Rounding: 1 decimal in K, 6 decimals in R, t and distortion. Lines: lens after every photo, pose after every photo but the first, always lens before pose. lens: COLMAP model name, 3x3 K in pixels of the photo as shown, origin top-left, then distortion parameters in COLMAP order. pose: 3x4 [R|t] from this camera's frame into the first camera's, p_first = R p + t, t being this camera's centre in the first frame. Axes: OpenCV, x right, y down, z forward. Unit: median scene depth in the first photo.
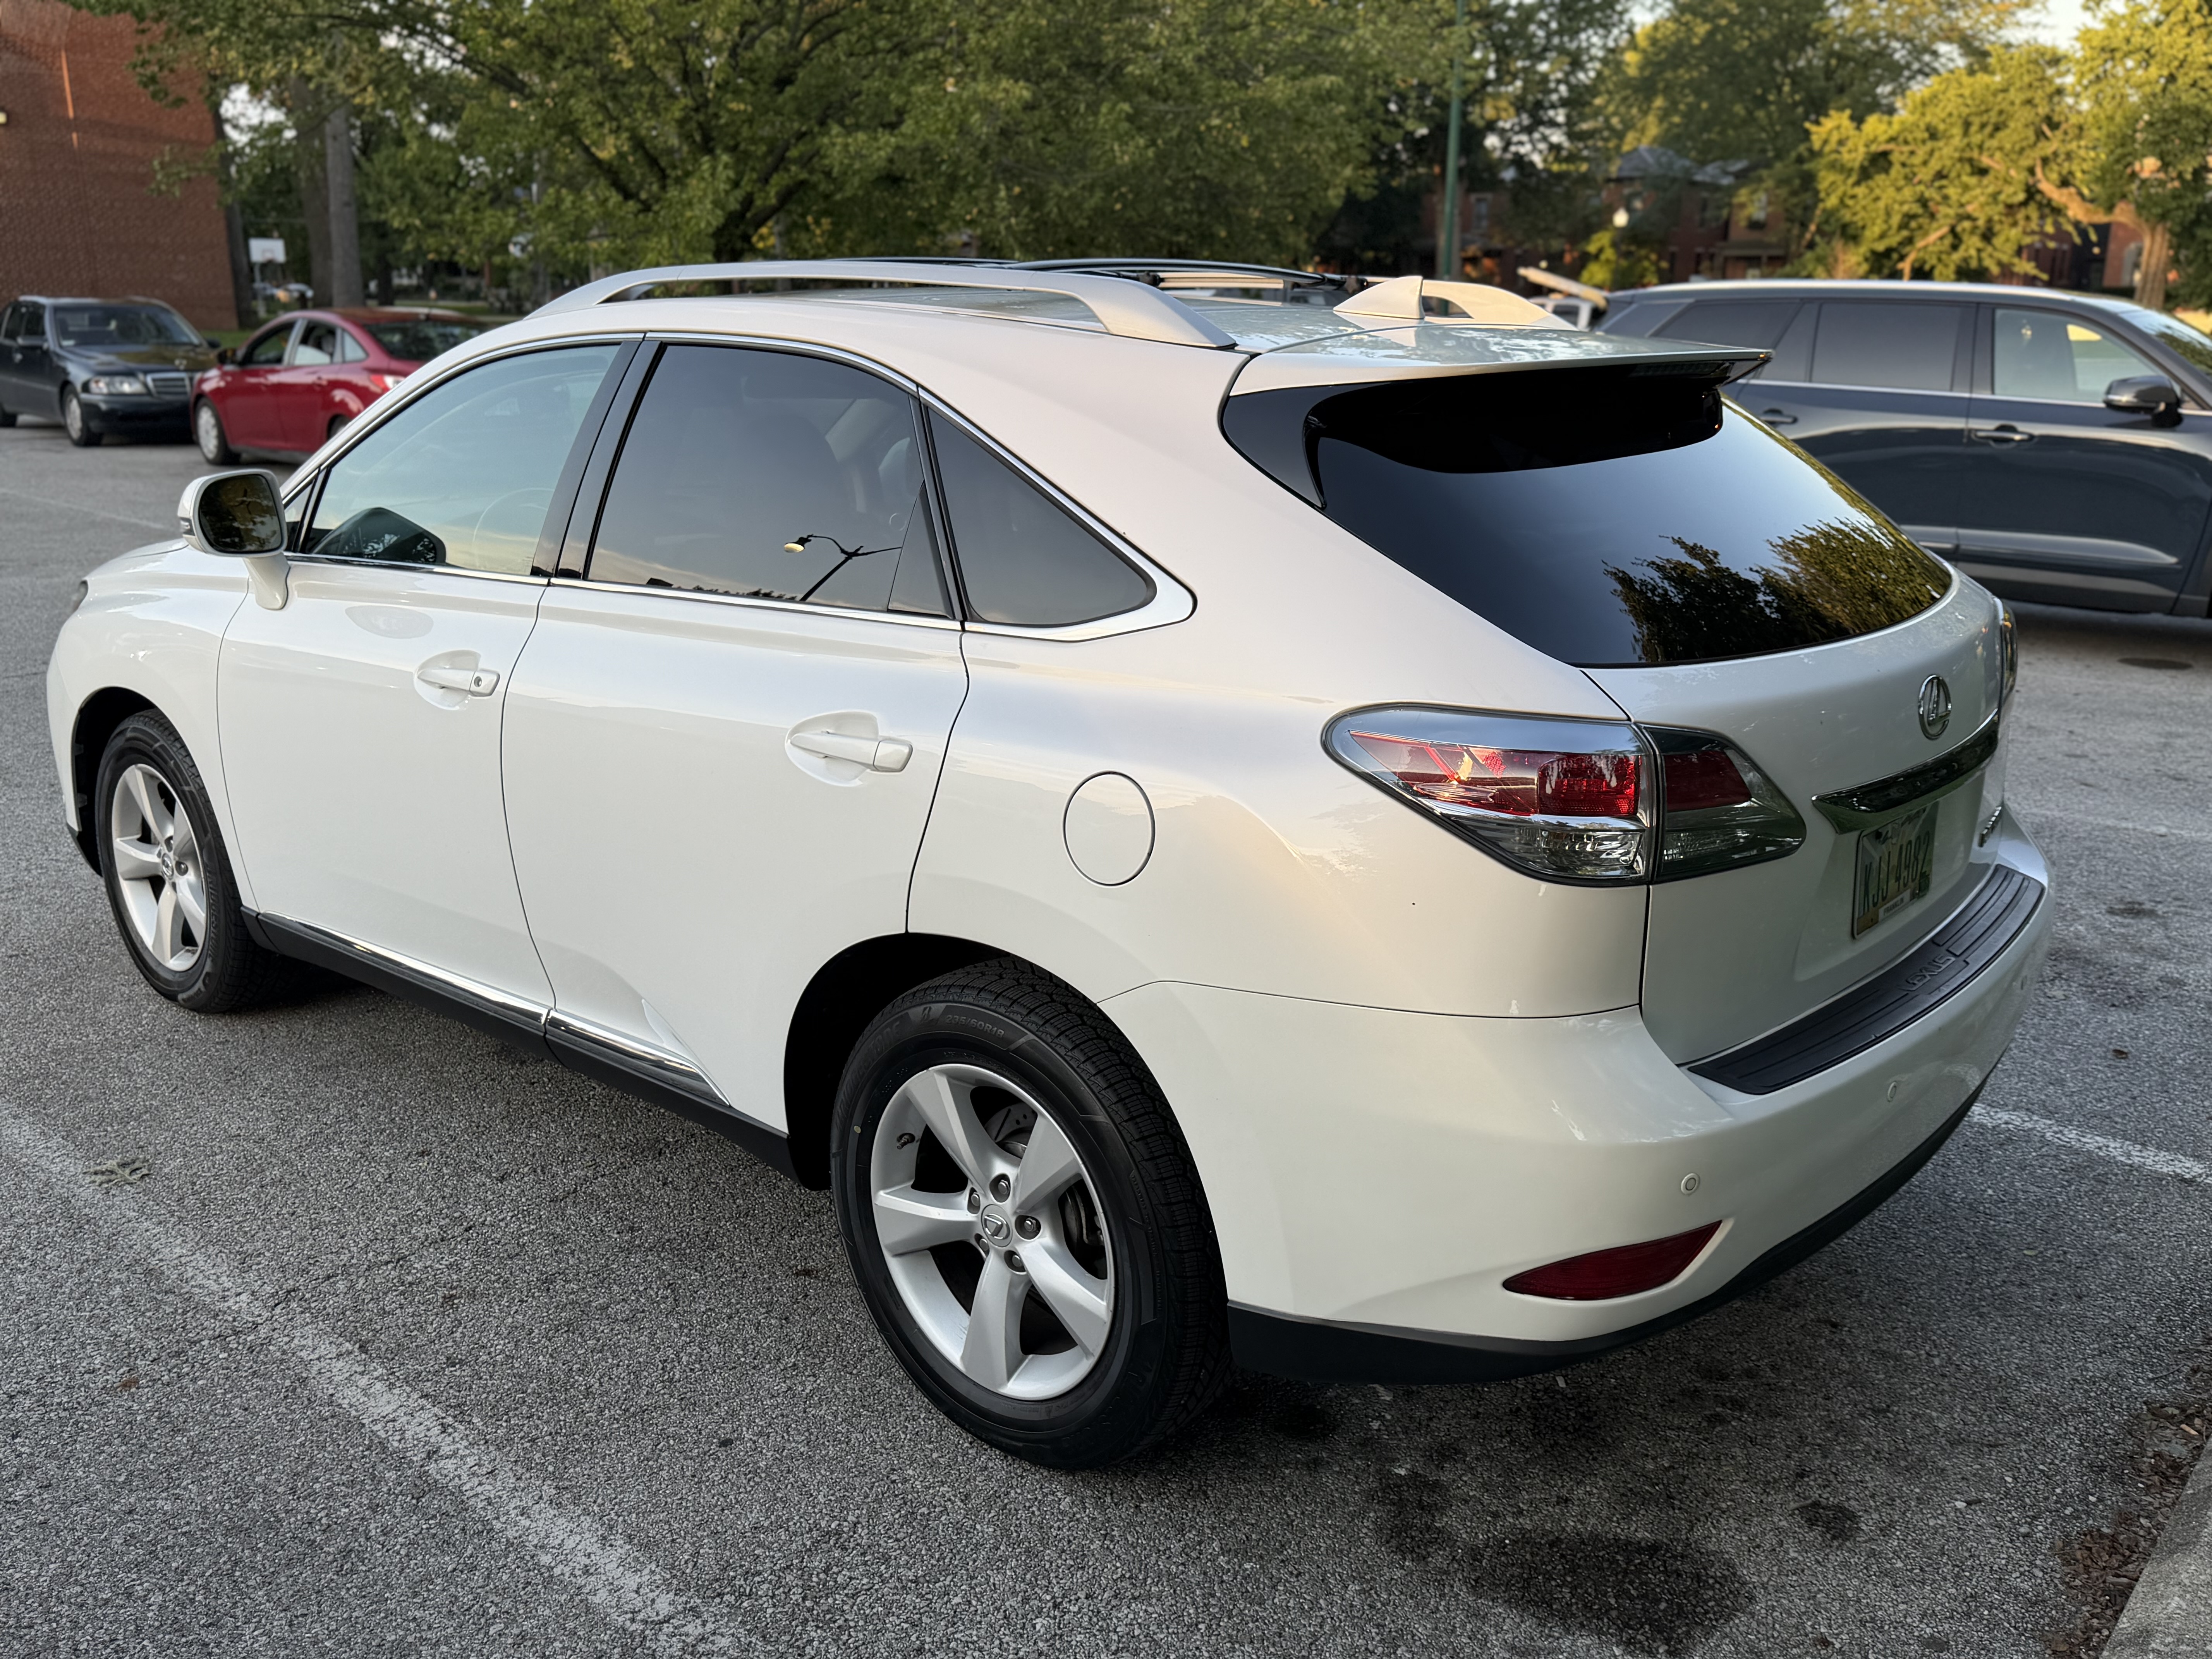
lens RADIAL K [[1867.6, 0, 1116.9], [0, 1867.6, 804.7], [0, 0, 1]] dist [0.073215, -0.110321]
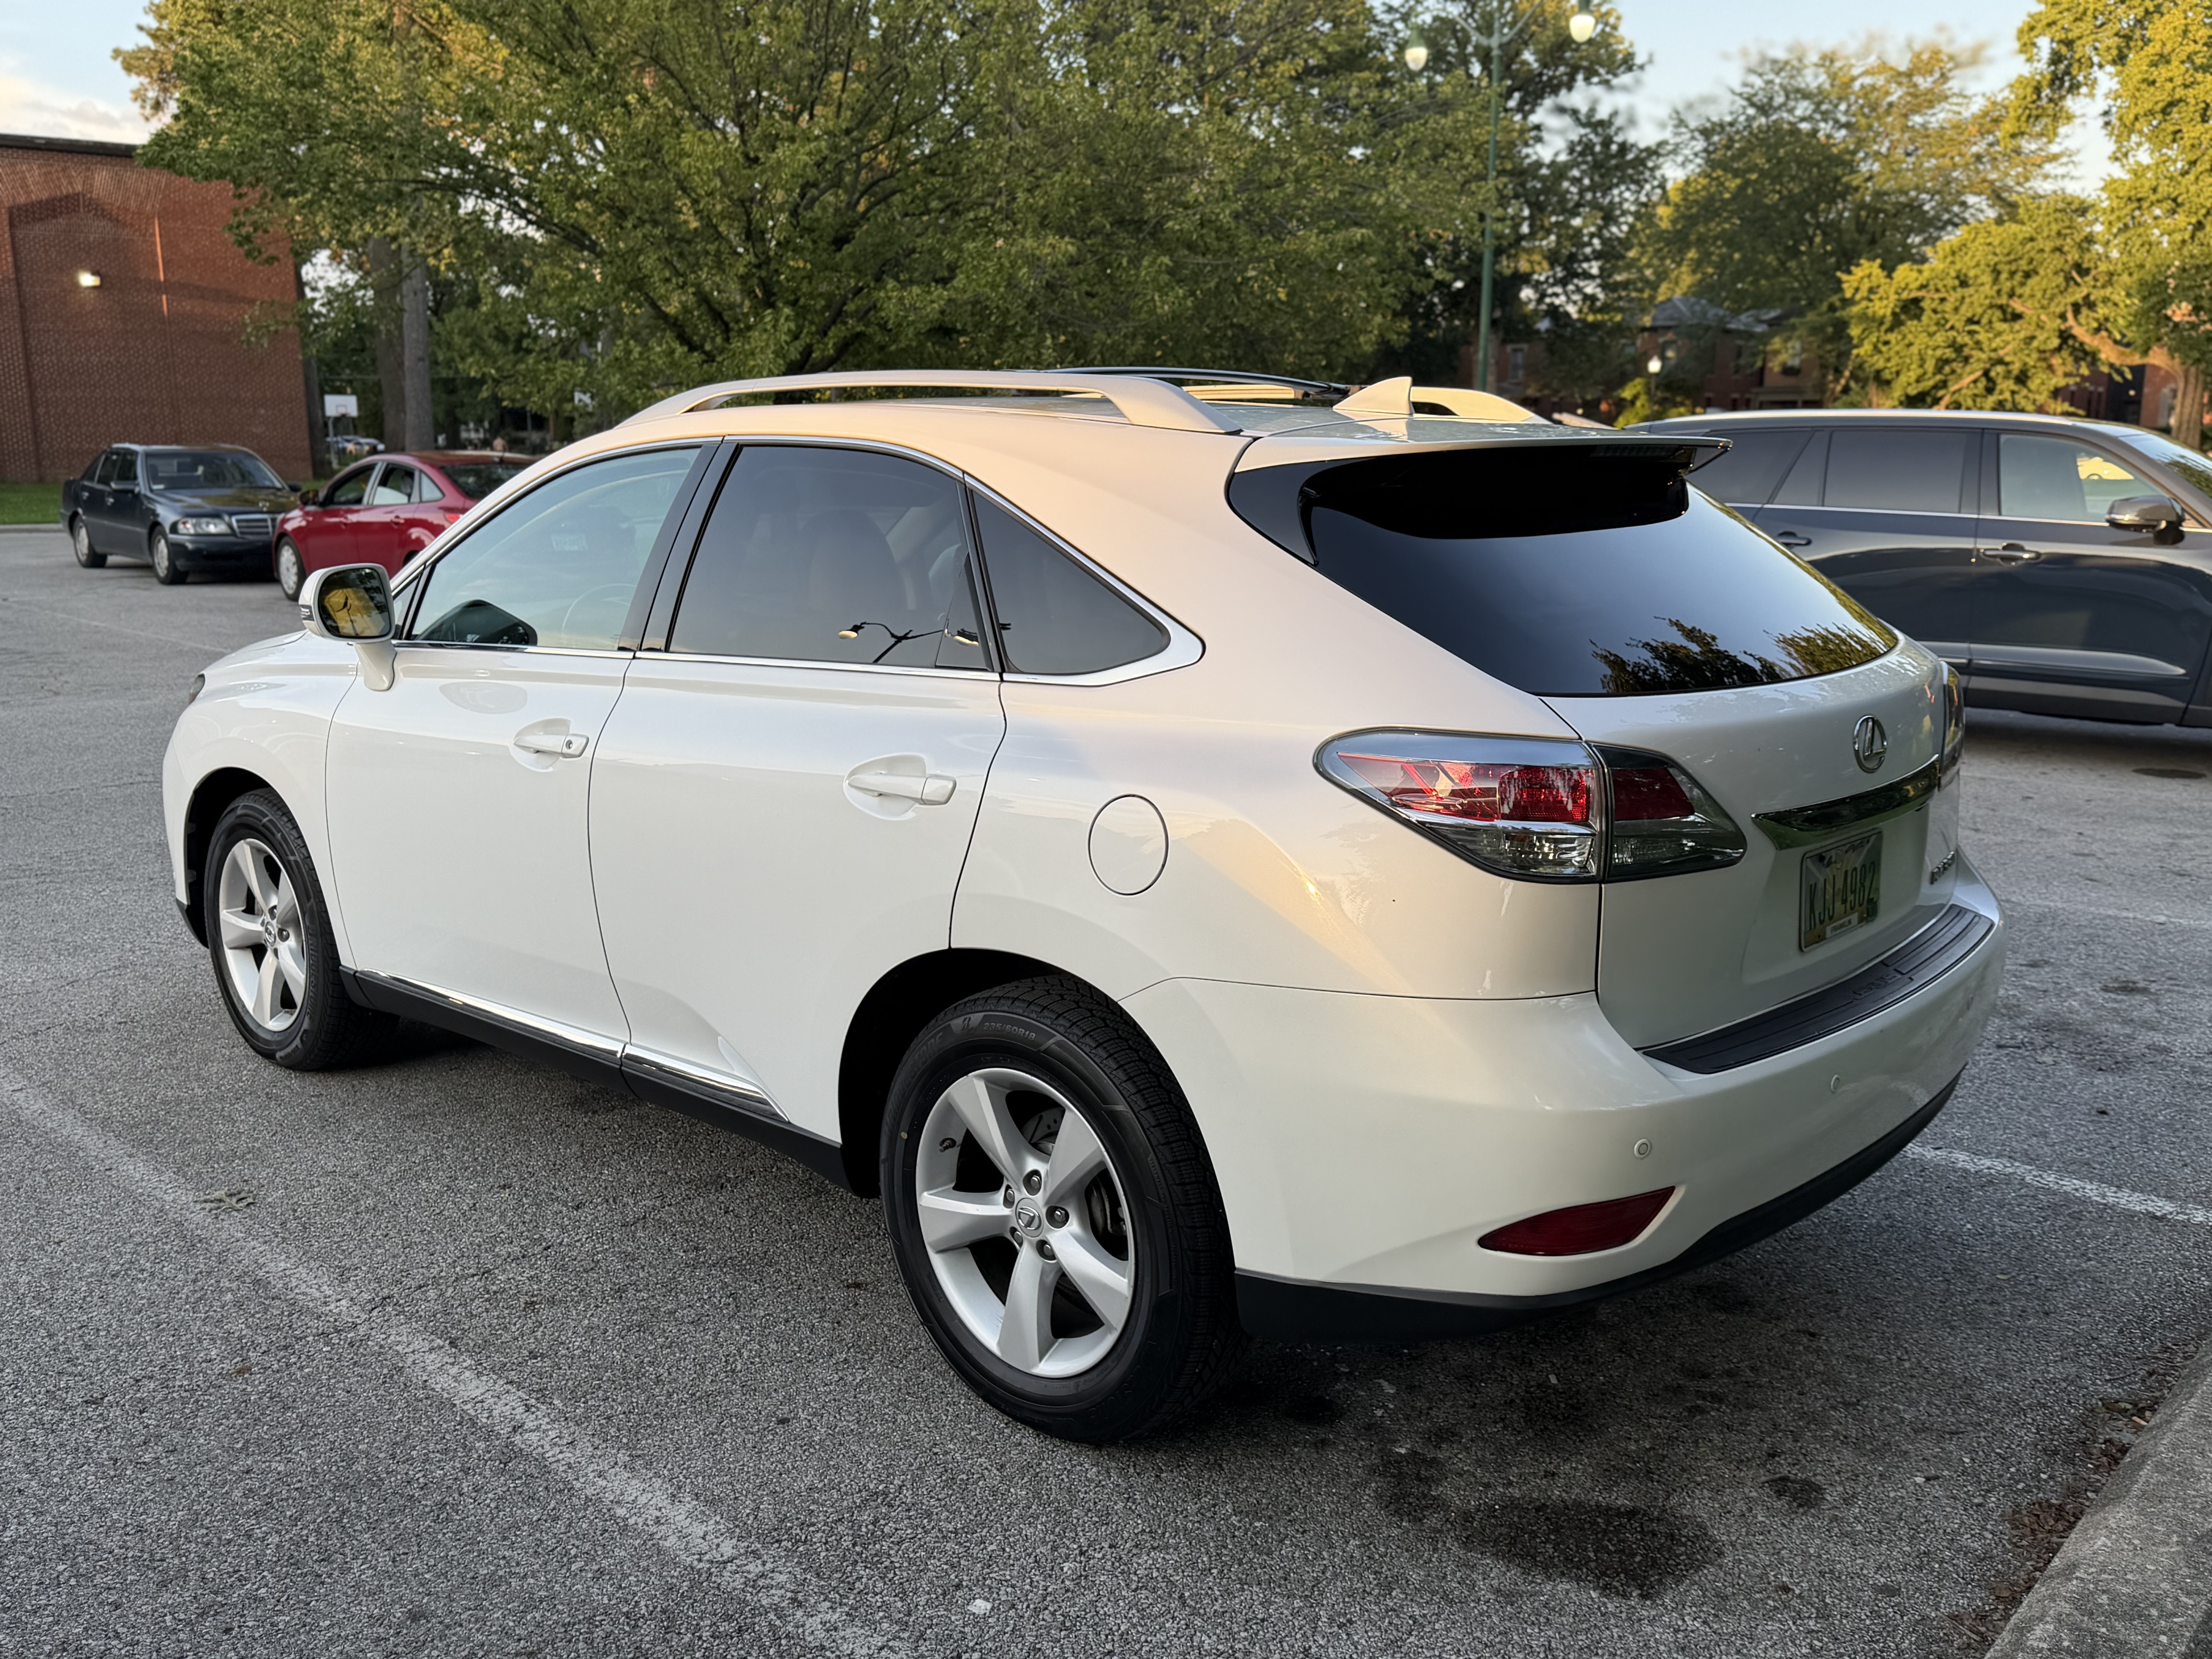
lens RADIAL K [[1867.6, 0, 1116.6], [0, 1867.6, 801.5], [0, 0, 1]] dist [0.073215, -0.110321]
pose [[0.999694, -0.002420, -0.024603, 0.012874], [0.000525, 0.997051, -0.076736, 0.057449], [0.024716, 0.076700, 0.996748, -0.102960]]
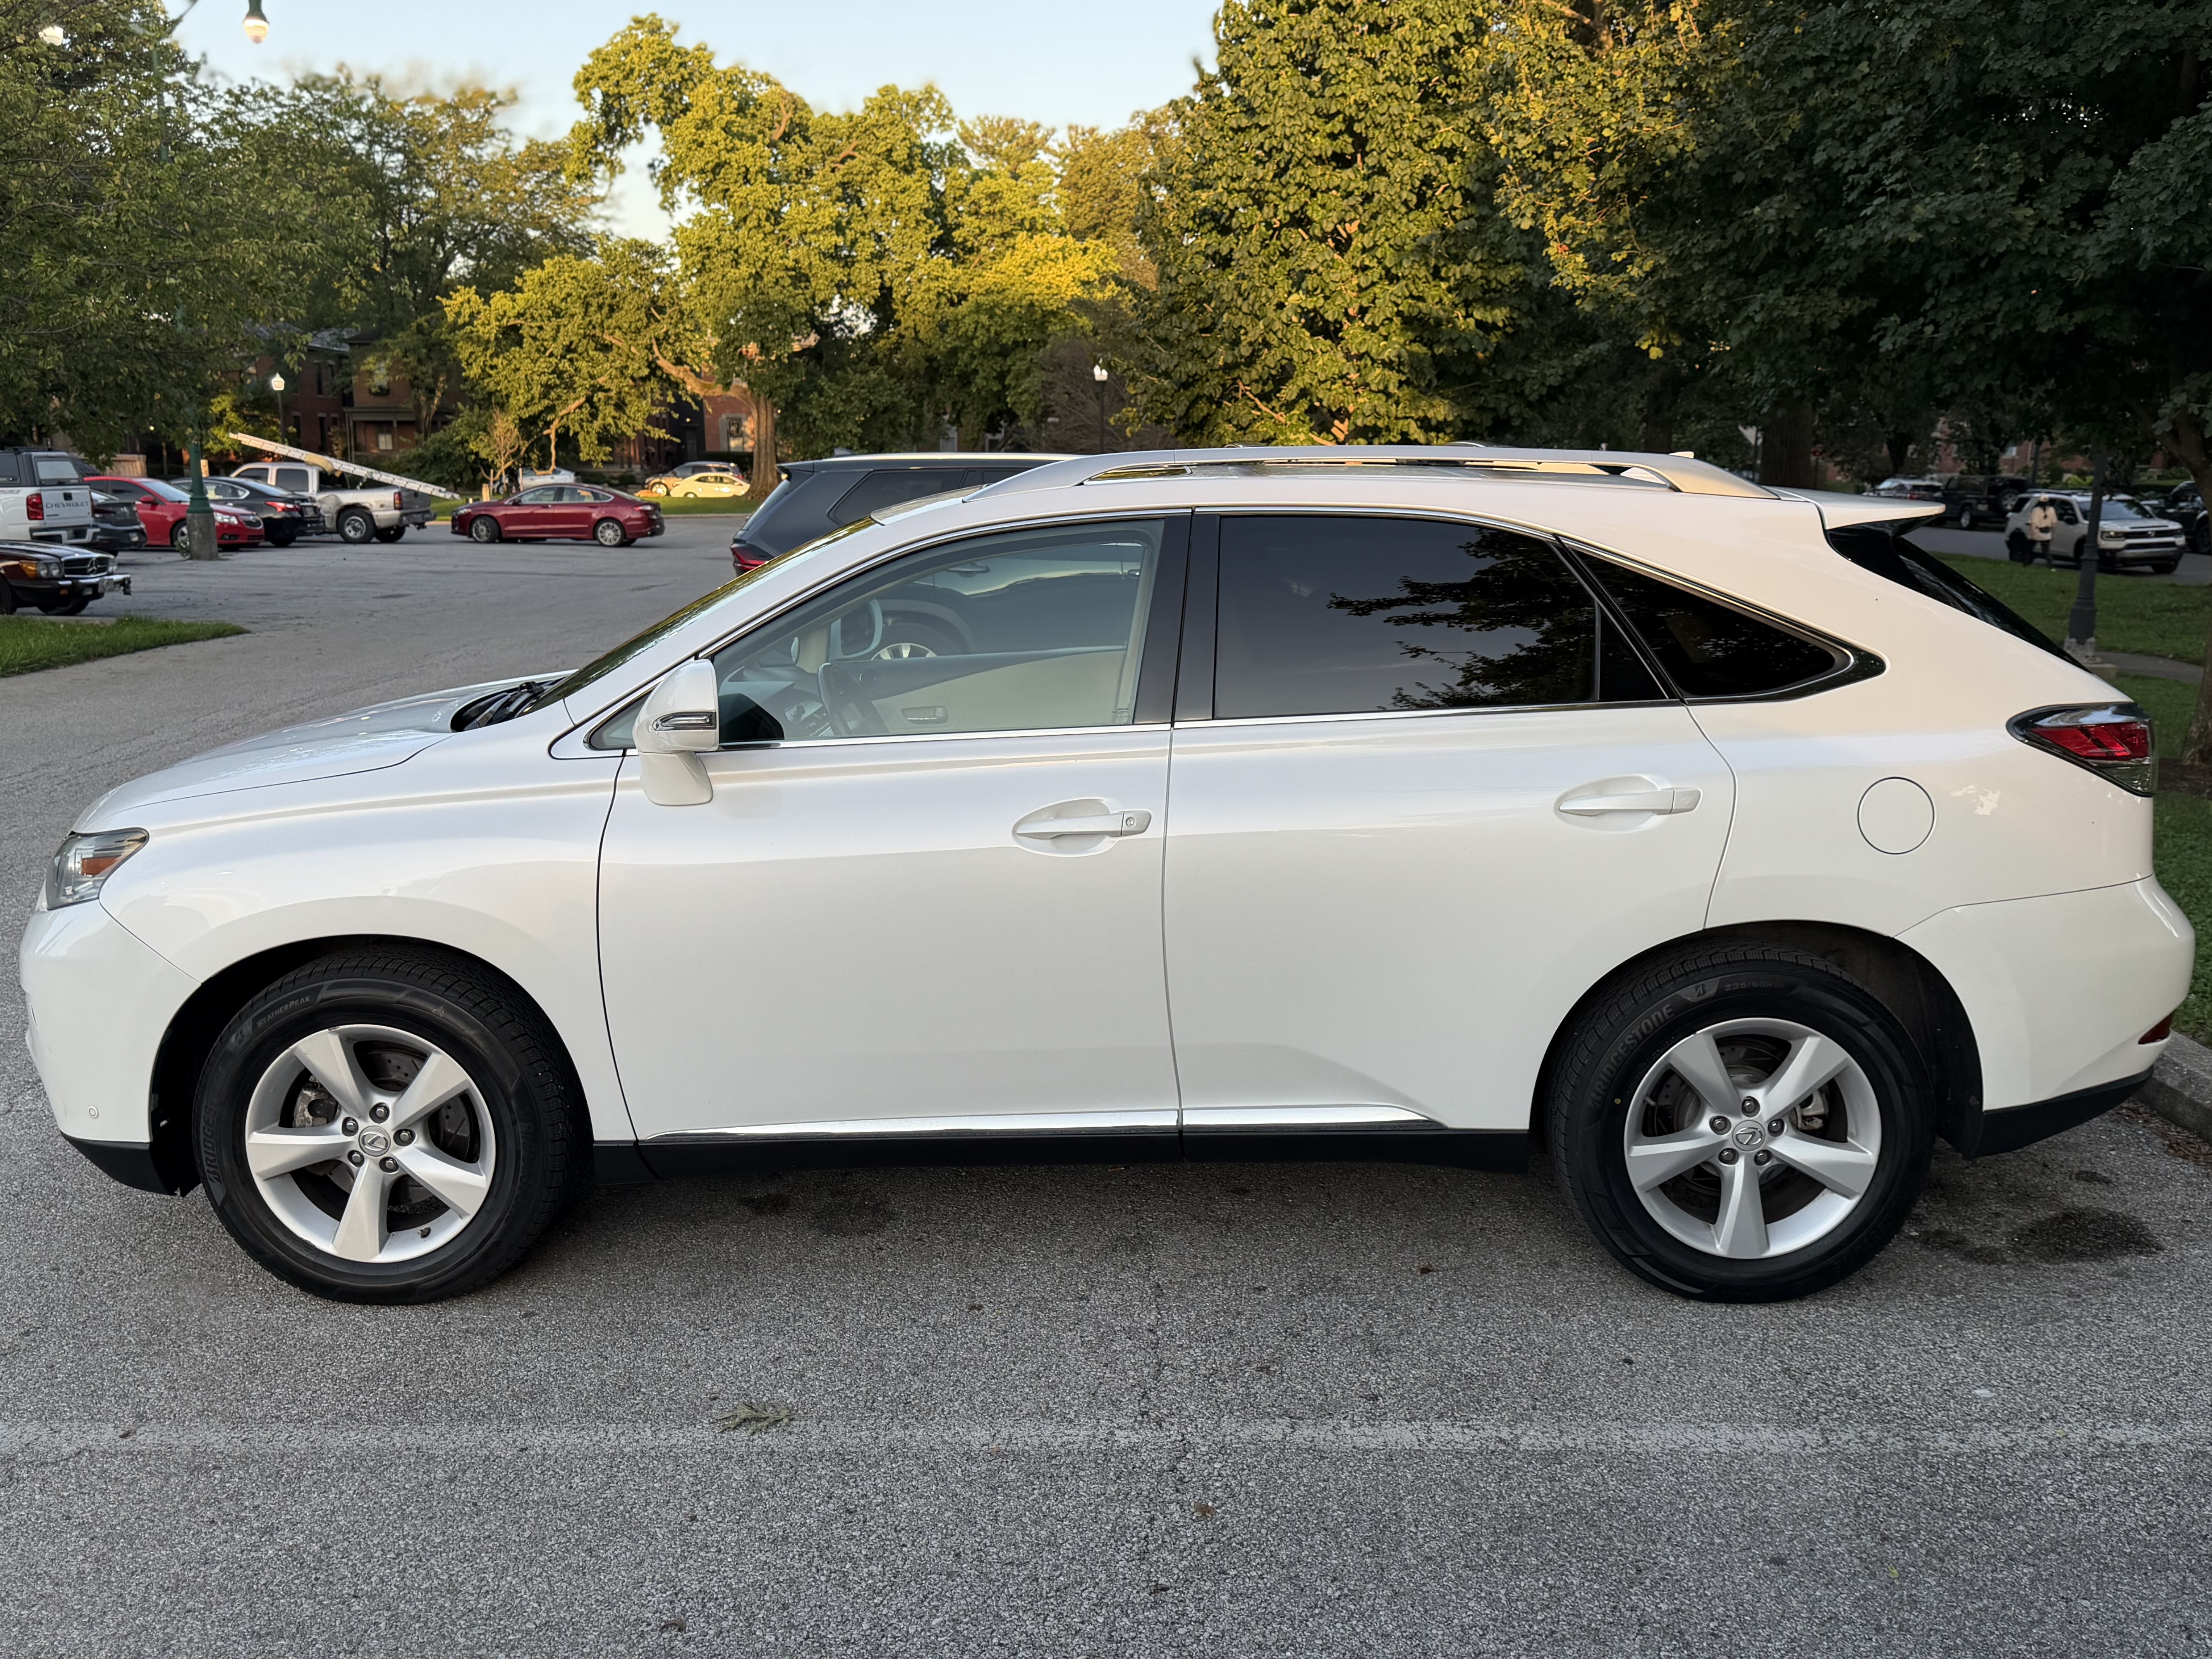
lens RADIAL K [[1867.6, 0, 1115.9], [0, 1867.6, 787.9], [0, 0, 1]] dist [0.073215, -0.110321]
pose [[0.763528, -0.120888, 0.634359, -1.114548], [0.177679, 0.983735, -0.026390, -0.062829], [-0.620851, 0.132861, 0.772588, 0.165960]]
